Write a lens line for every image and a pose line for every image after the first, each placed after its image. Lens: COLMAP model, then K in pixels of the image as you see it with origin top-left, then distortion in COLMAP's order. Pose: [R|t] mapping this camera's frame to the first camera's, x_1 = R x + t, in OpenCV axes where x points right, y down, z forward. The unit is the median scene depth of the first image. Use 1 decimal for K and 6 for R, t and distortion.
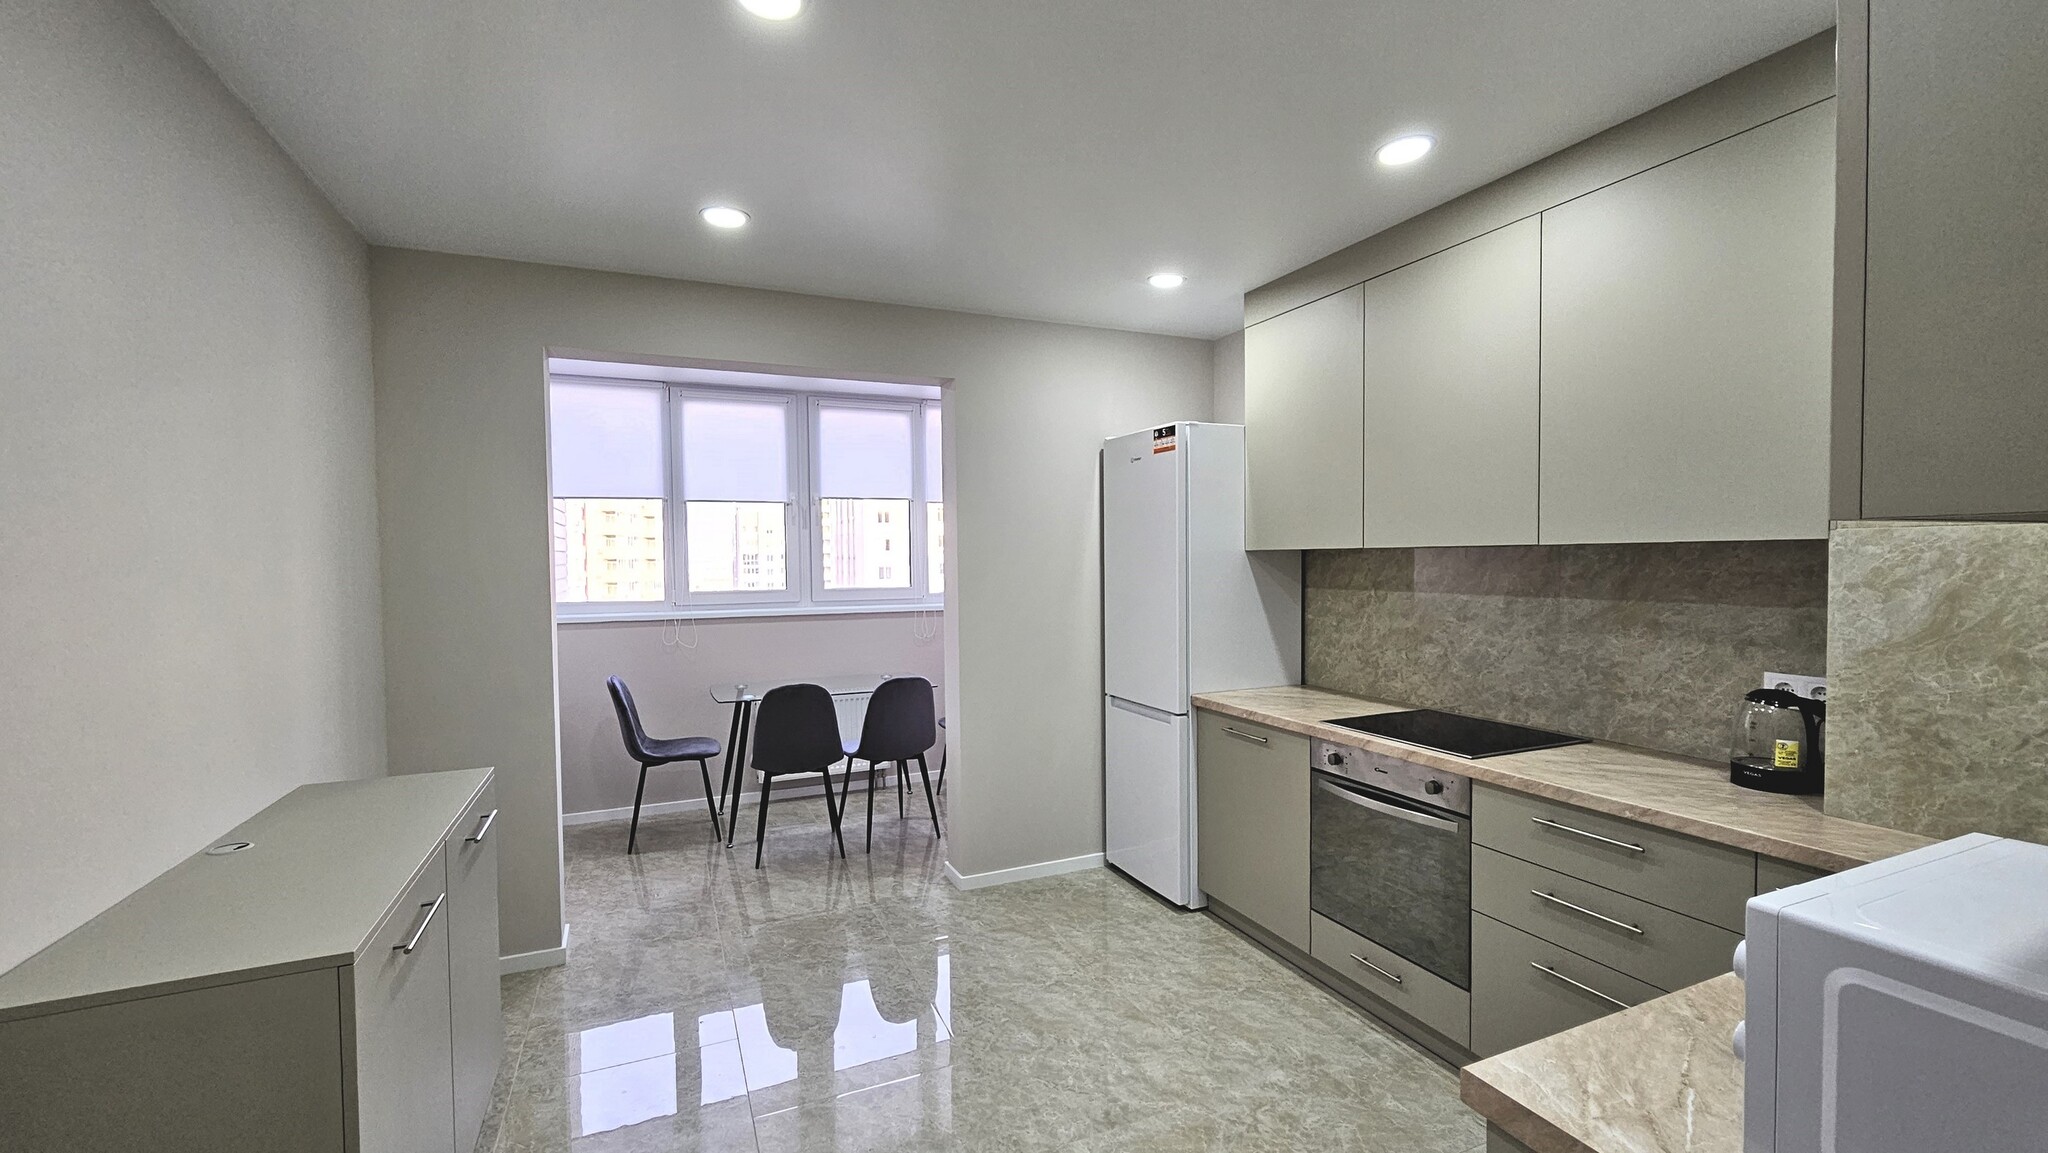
lens RADIAL K [[840.3, 0, 1011.4], [0, 840.3, 585.1], [0, 0, 1]] dist [0.002500, -0.000133]
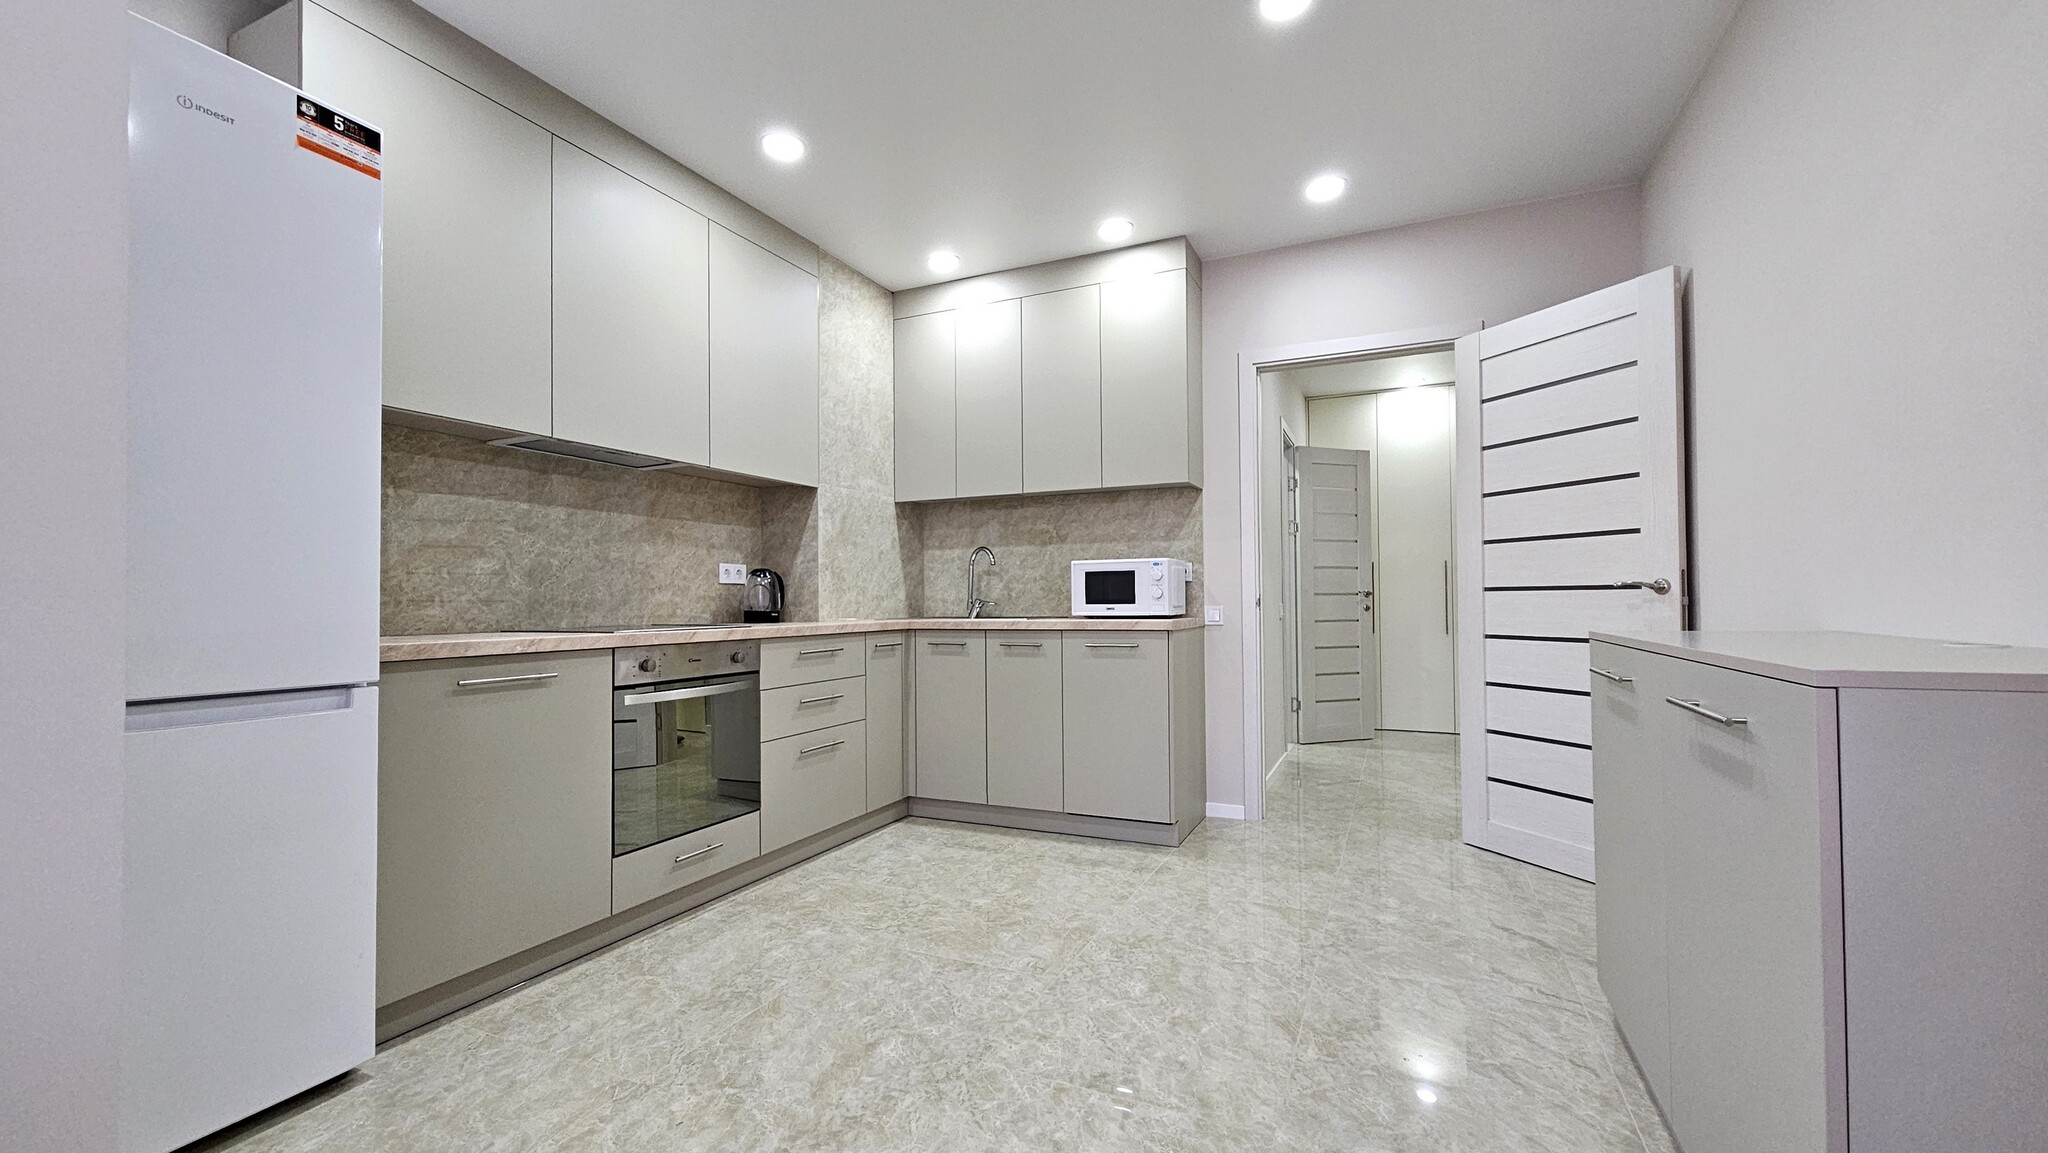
lens RADIAL K [[840.3, 0, 1011.4], [0, 840.3, 585.1], [0, 0, 1]] dist [0.002500, -0.000133]
pose [[-0.668831, 0.031055, 0.742765, -0.566931], [0.038951, 0.999219, -0.006703, 0.140391], [-0.742393, 0.024449, -0.669518, 1.319562]]
